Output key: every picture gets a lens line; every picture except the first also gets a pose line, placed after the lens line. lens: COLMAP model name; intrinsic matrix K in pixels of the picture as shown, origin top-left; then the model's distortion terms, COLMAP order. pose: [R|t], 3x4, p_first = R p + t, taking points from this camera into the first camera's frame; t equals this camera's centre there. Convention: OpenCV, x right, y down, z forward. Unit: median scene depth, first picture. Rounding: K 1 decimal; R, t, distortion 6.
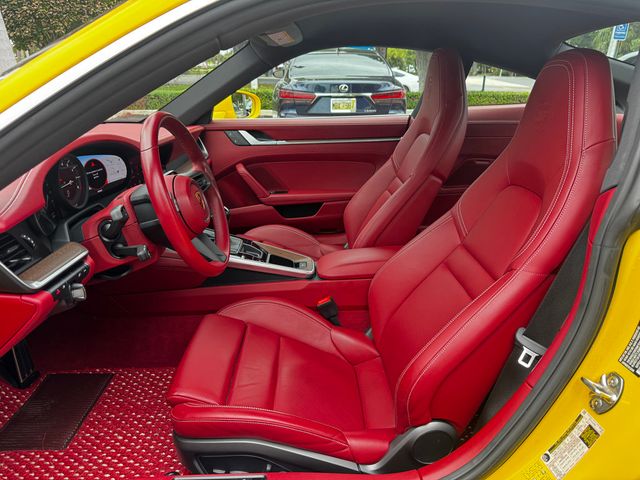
lens RADIAL K [[454.0, 0, 319.8], [0, 454.0, 241.6], [0, 0, 1]] dist [0.042861, -0.004021]
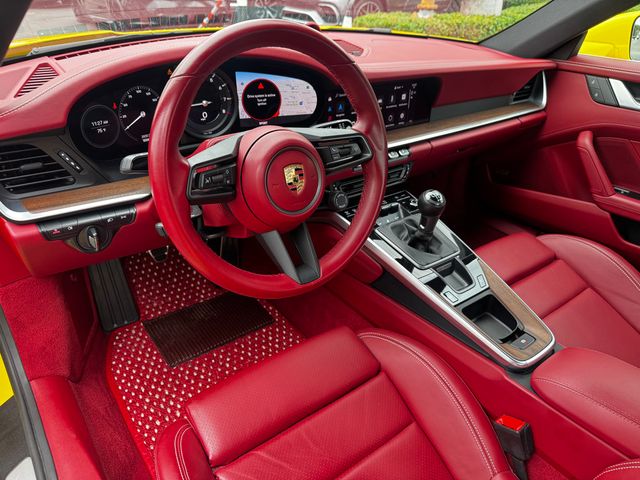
lens RADIAL K [[454.0, 0, 318.6], [0, 454.0, 237.7], [0, 0, 1]] dist [0.042861, -0.004021]
pose [[0.598893, 0.427680, -0.677065, 0.099812], [-0.324028, 0.902568, 0.283507, -0.101645], [0.732348, 0.049598, 0.679122, 0.308163]]
